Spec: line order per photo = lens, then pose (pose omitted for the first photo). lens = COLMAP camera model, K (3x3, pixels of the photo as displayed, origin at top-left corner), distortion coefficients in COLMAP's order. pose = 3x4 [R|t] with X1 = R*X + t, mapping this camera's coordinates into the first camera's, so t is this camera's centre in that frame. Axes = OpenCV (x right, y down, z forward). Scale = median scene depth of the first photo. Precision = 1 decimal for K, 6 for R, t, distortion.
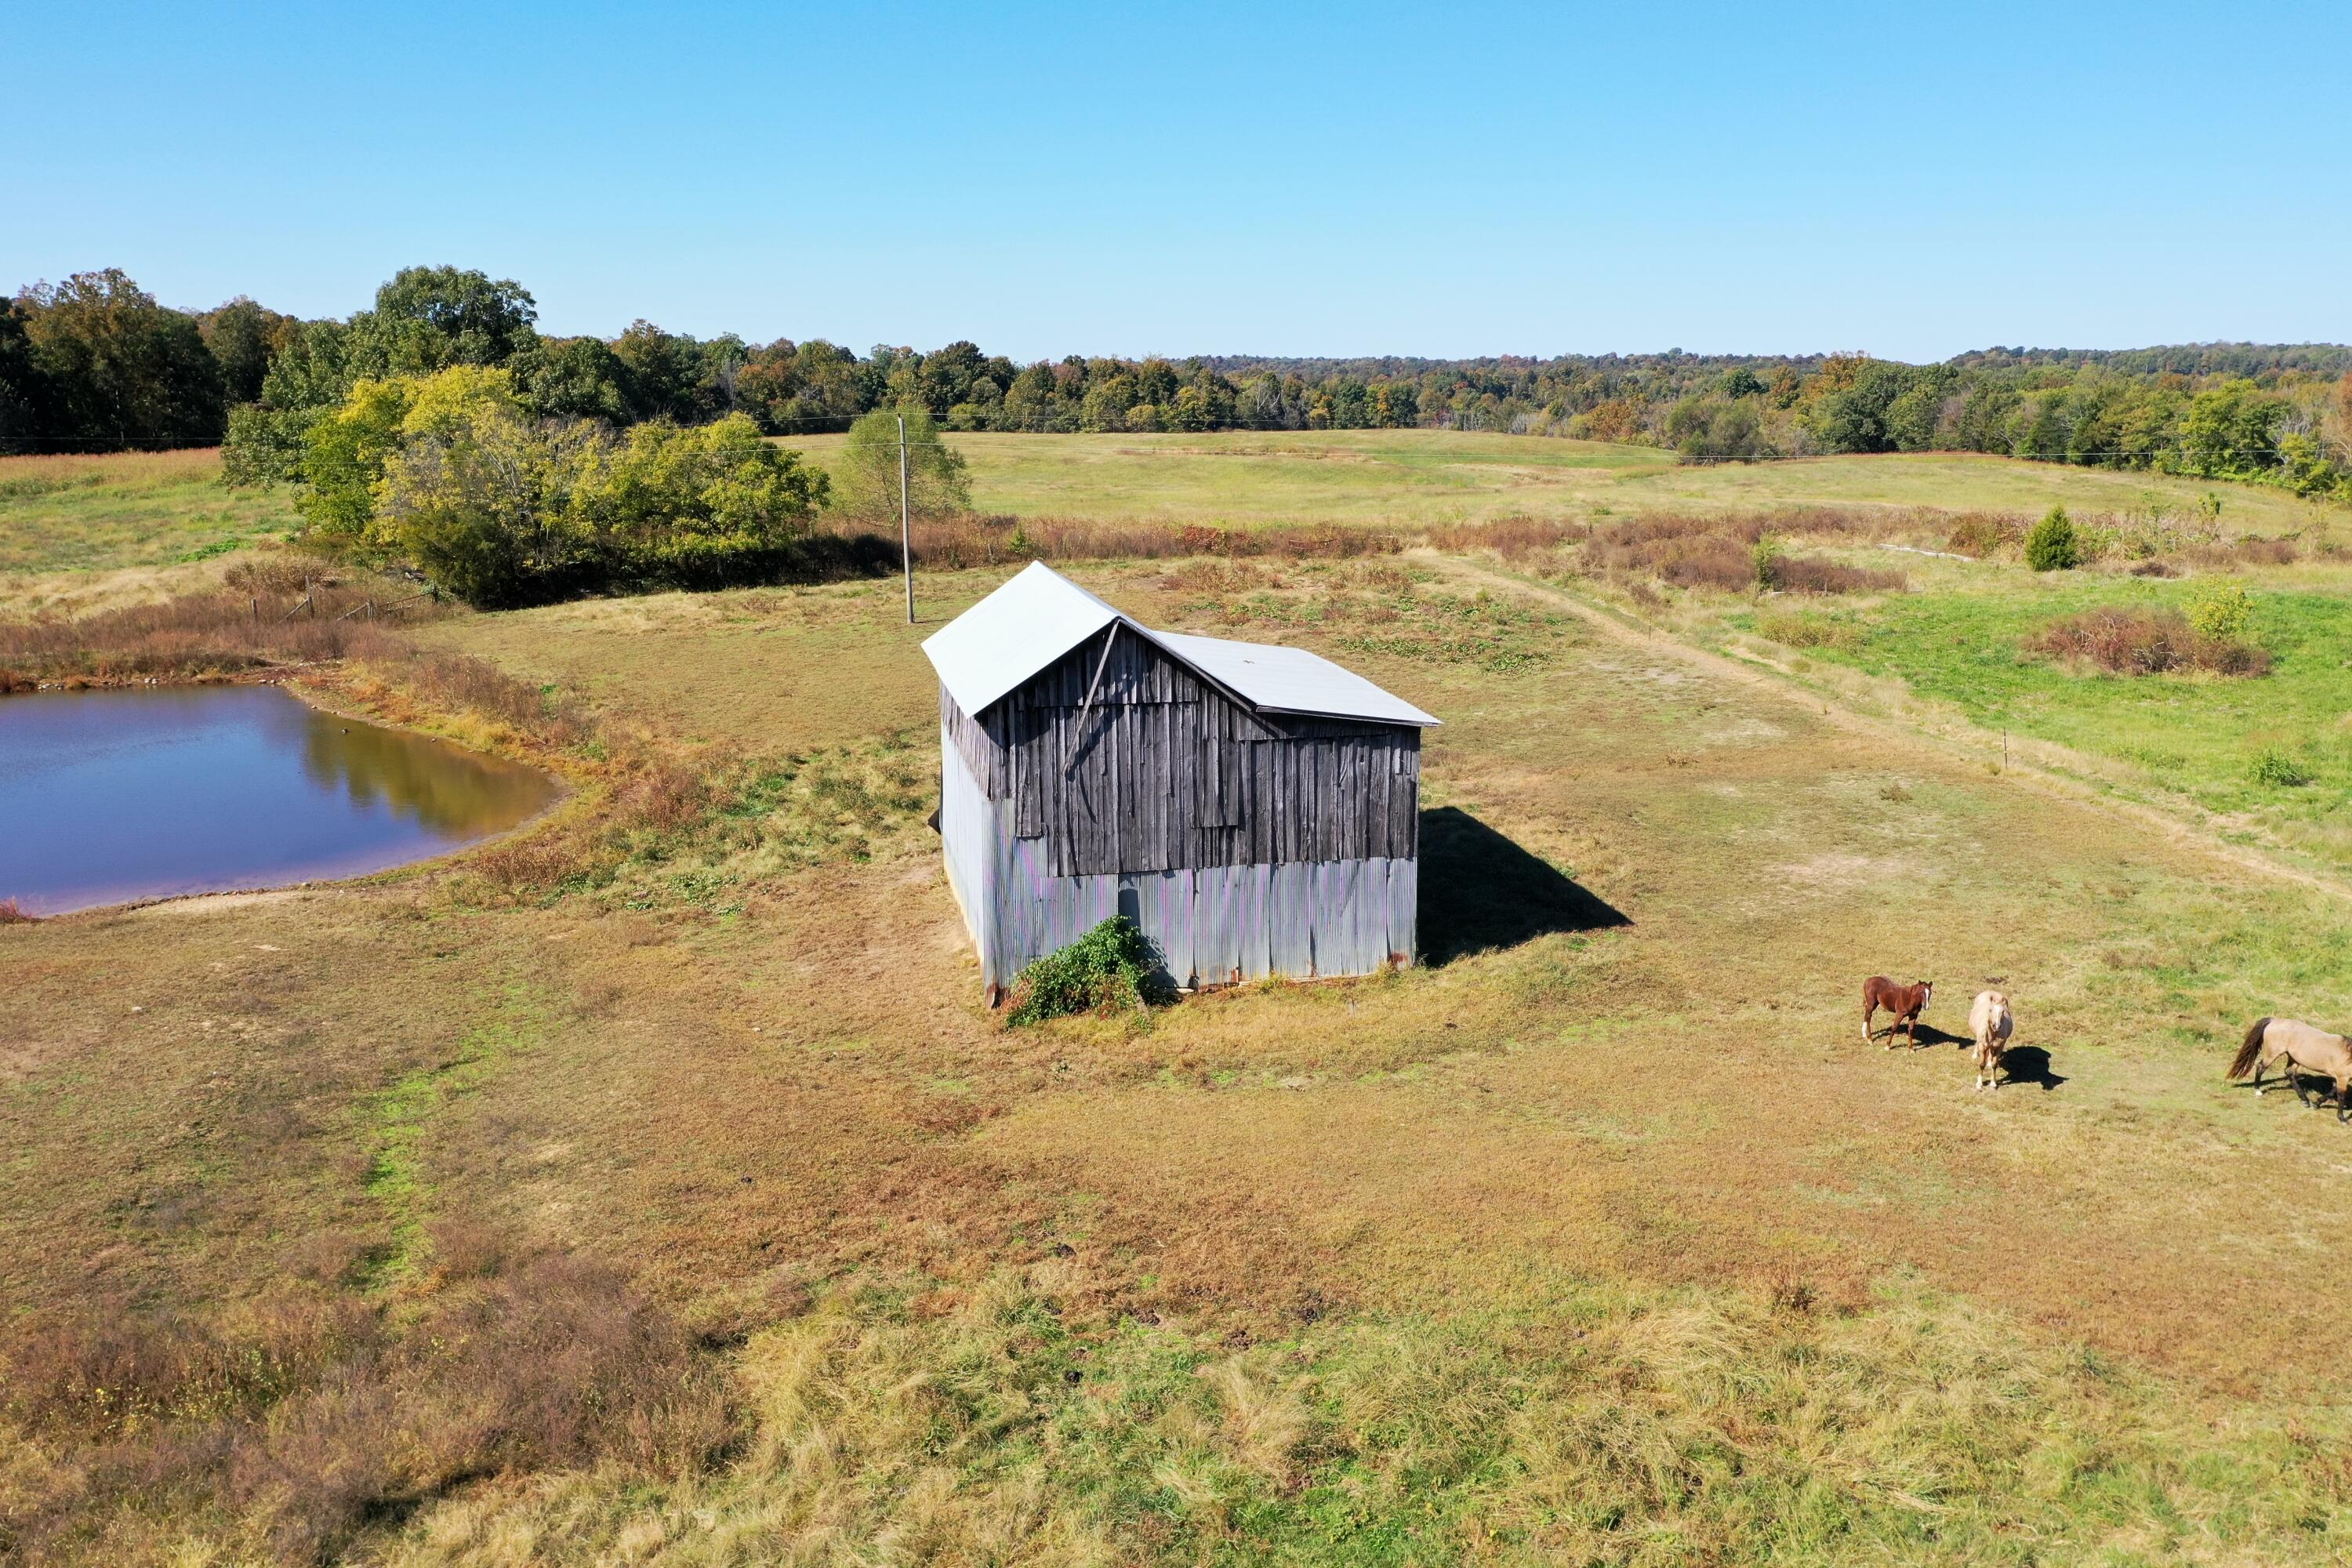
lens RADIAL K [[1856.3, 0, 1178.5], [0, 1856.3, 787.5], [0, 0, 1]] dist [0.003720, 0.009274]
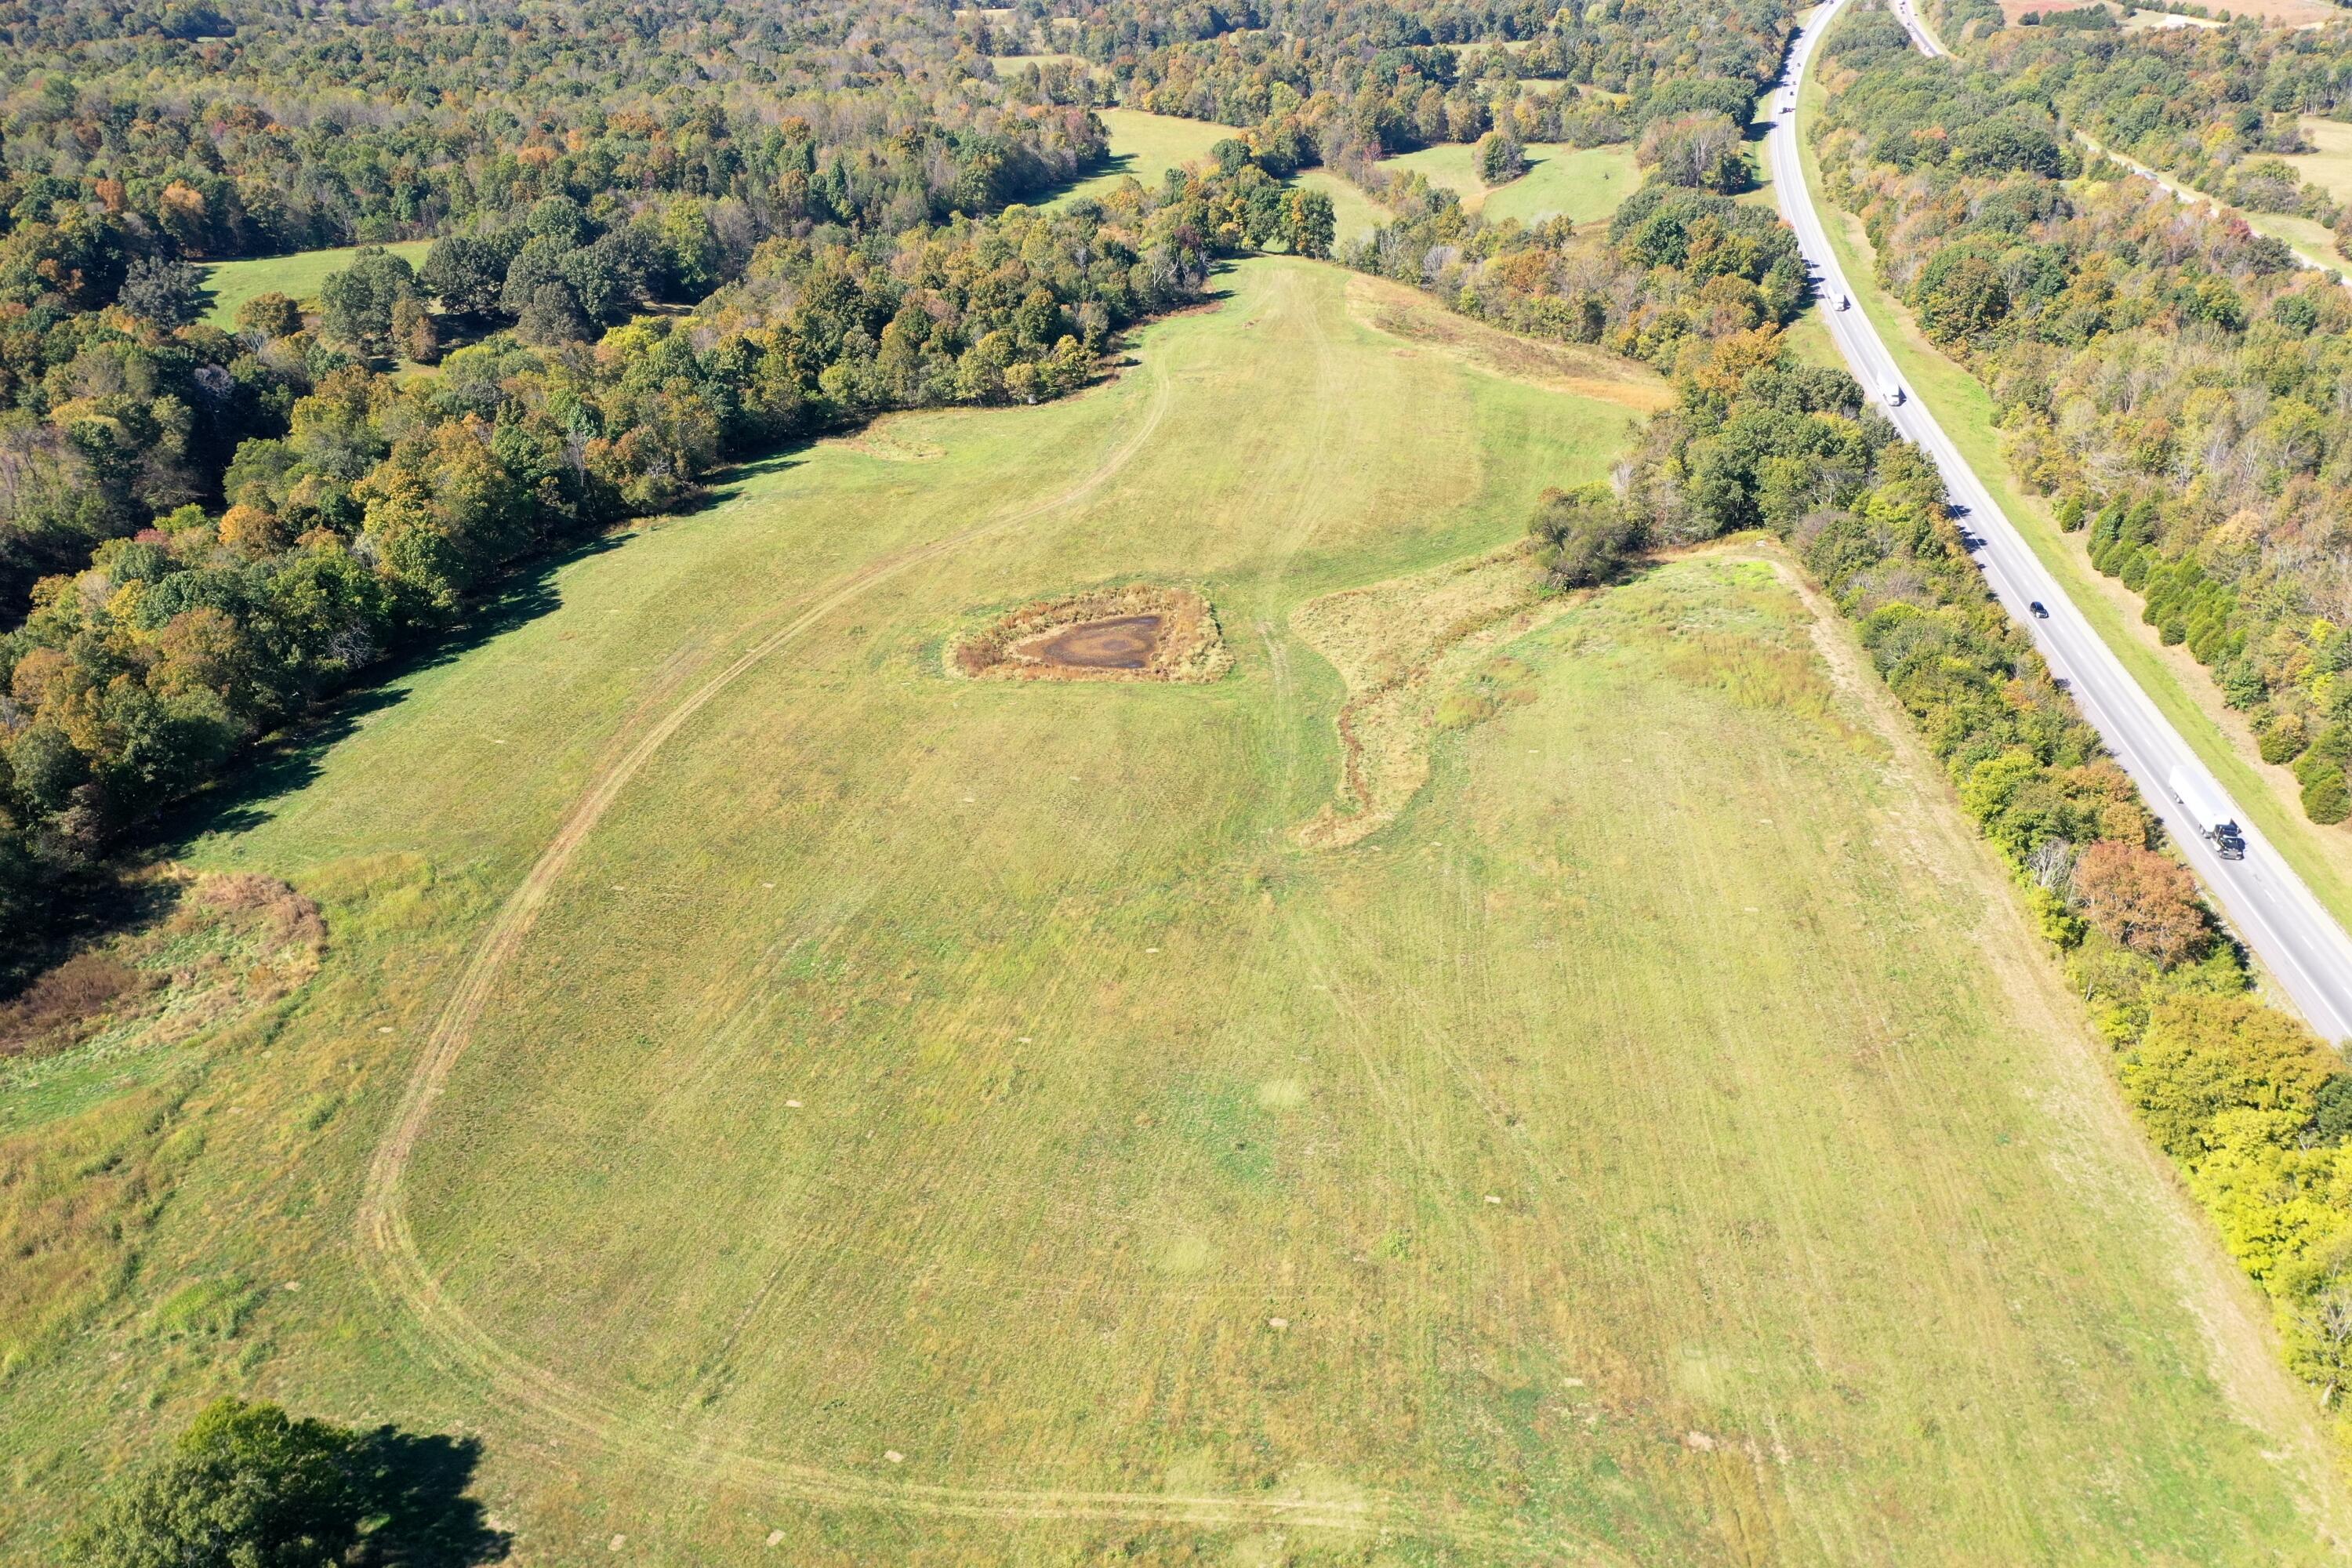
lens RADIAL K [[1856.3, 0, 1172.9], [0, 1856.3, 778.8], [0, 0, 1]] dist [0.003720, 0.009274]
pose [[0.999797, -0.019195, 0.006113, 0.063017], [0.017056, 0.968062, 0.250130, -0.298159], [-0.010719, -0.249975, 0.968193, 0.009744]]
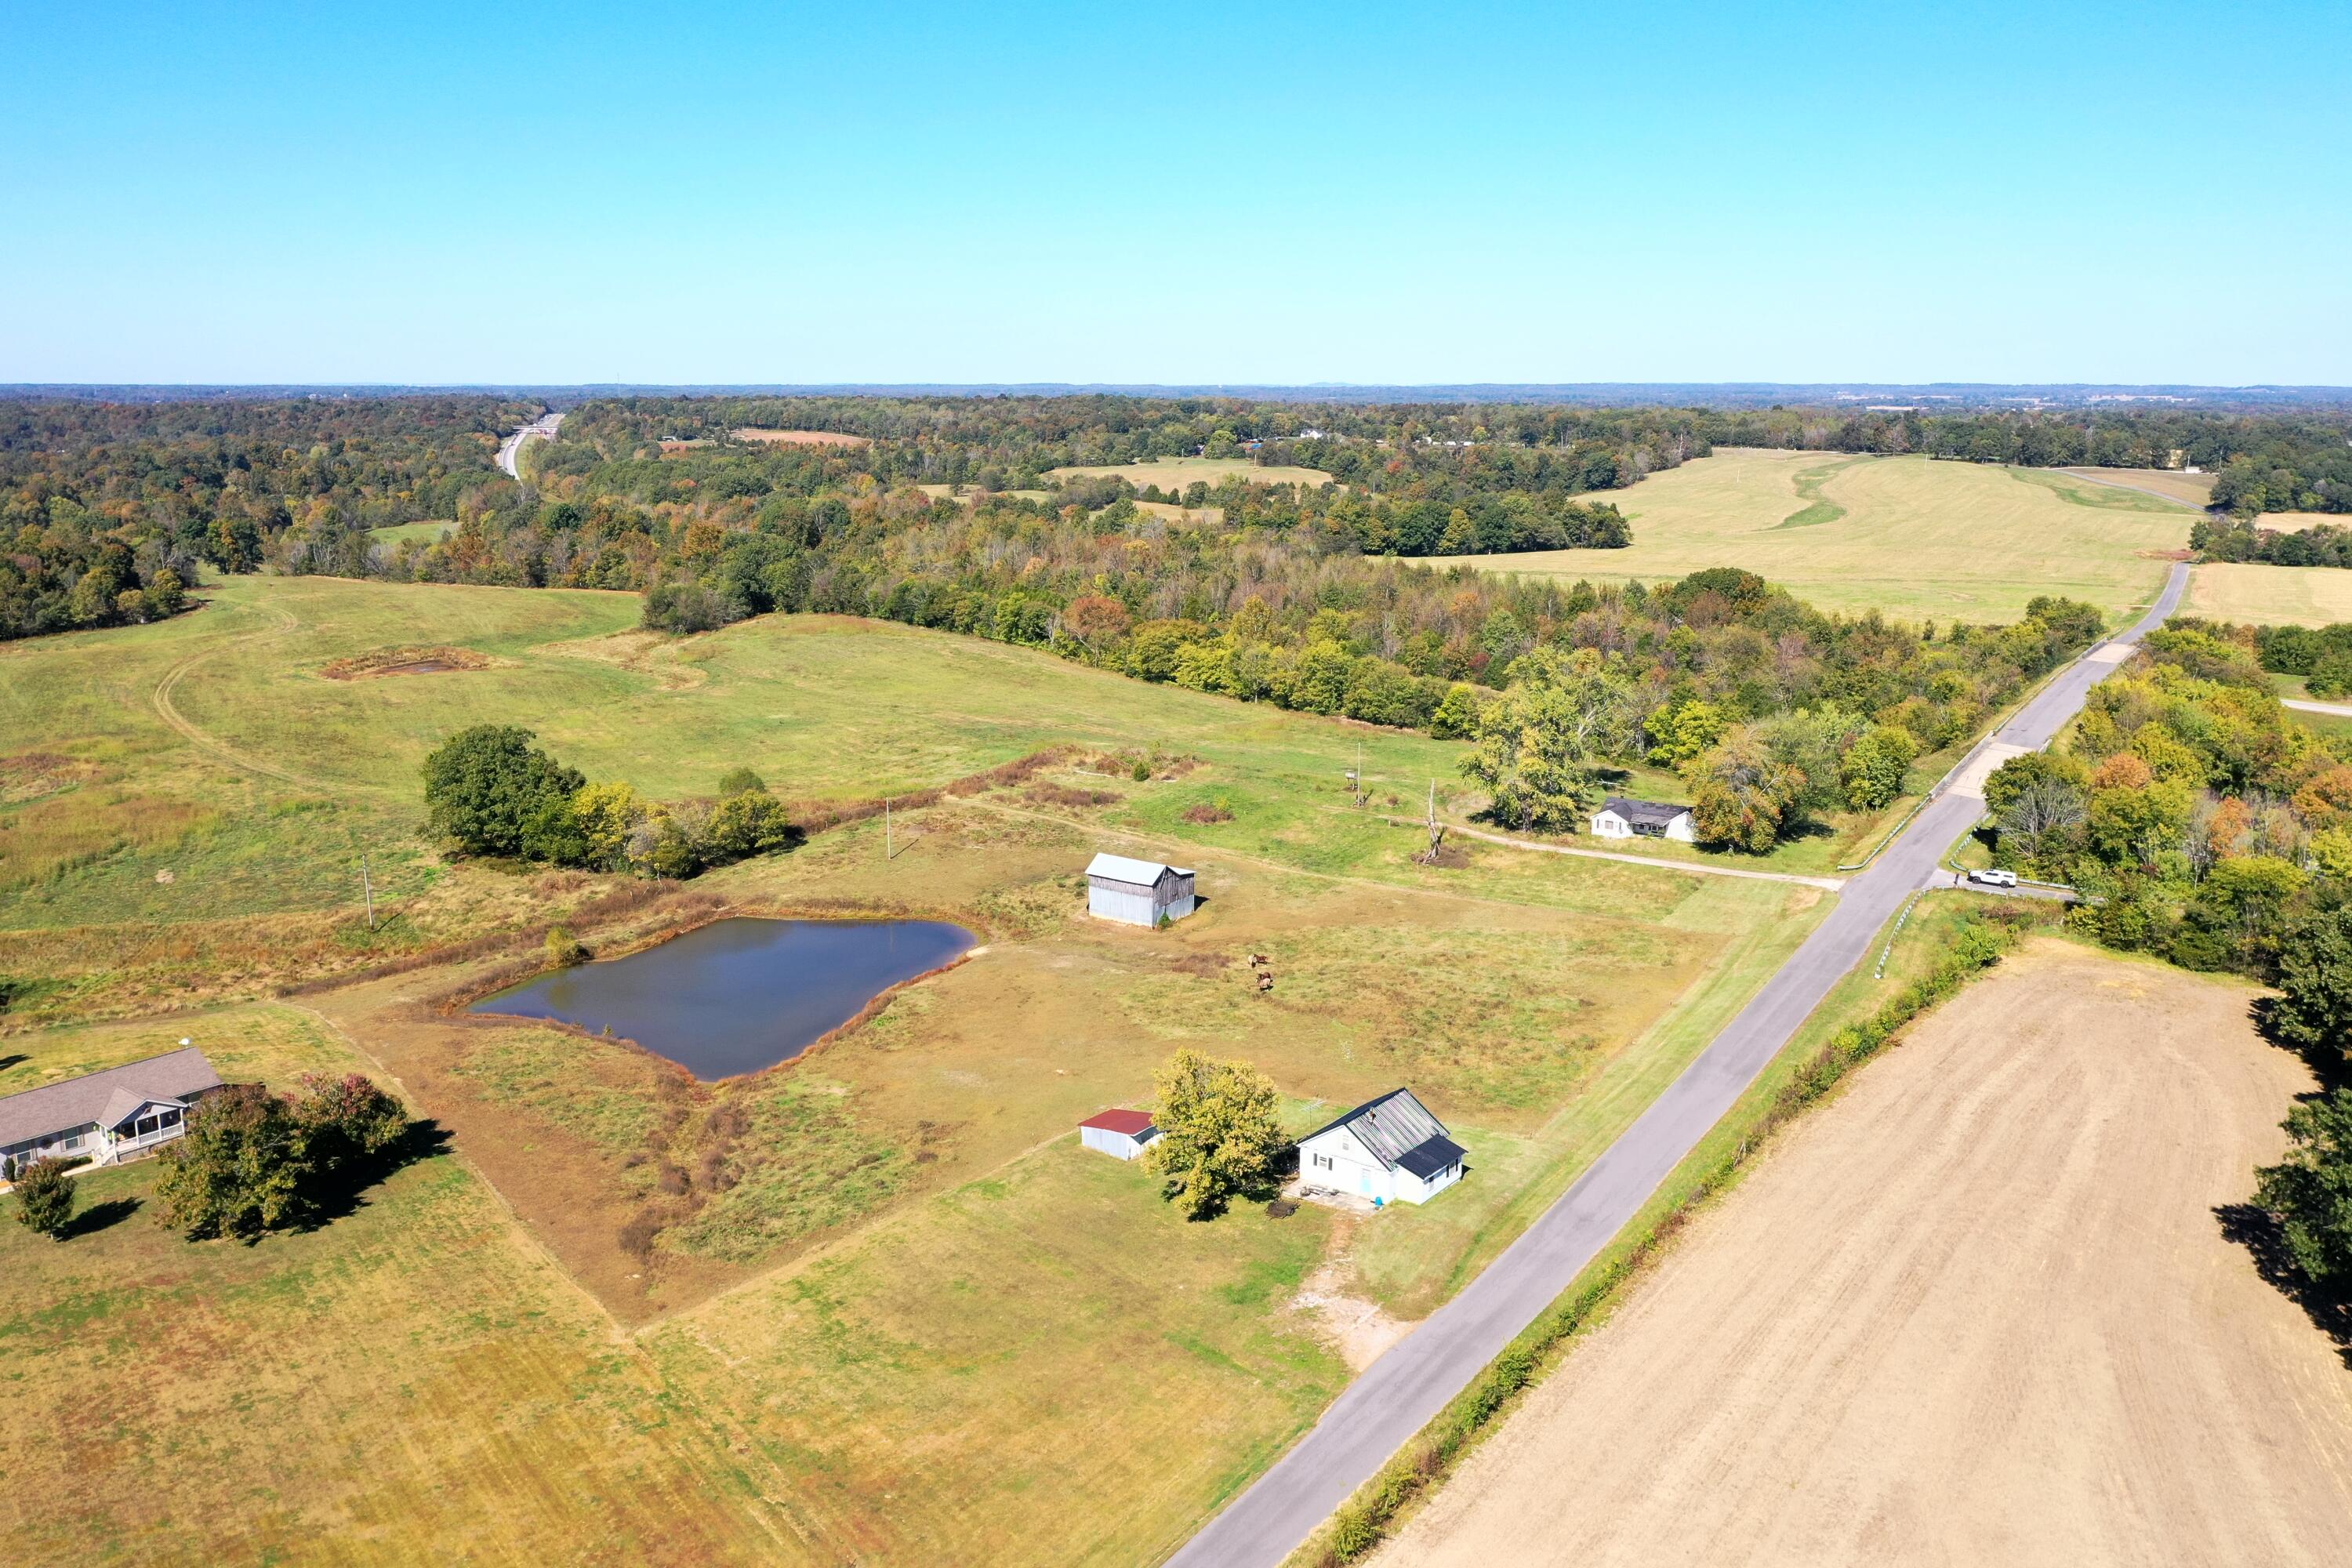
lens RADIAL K [[1856.3, 0, 1173.1], [0, 1856.3, 775.4], [0, 0, 1]] dist [0.003720, 0.009274]
pose [[0.745330, -0.147906, 0.650082, -0.382222], [0.151813, 0.987117, 0.050531, -0.066589], [-0.649181, 0.061029, 0.758182, -0.361323]]
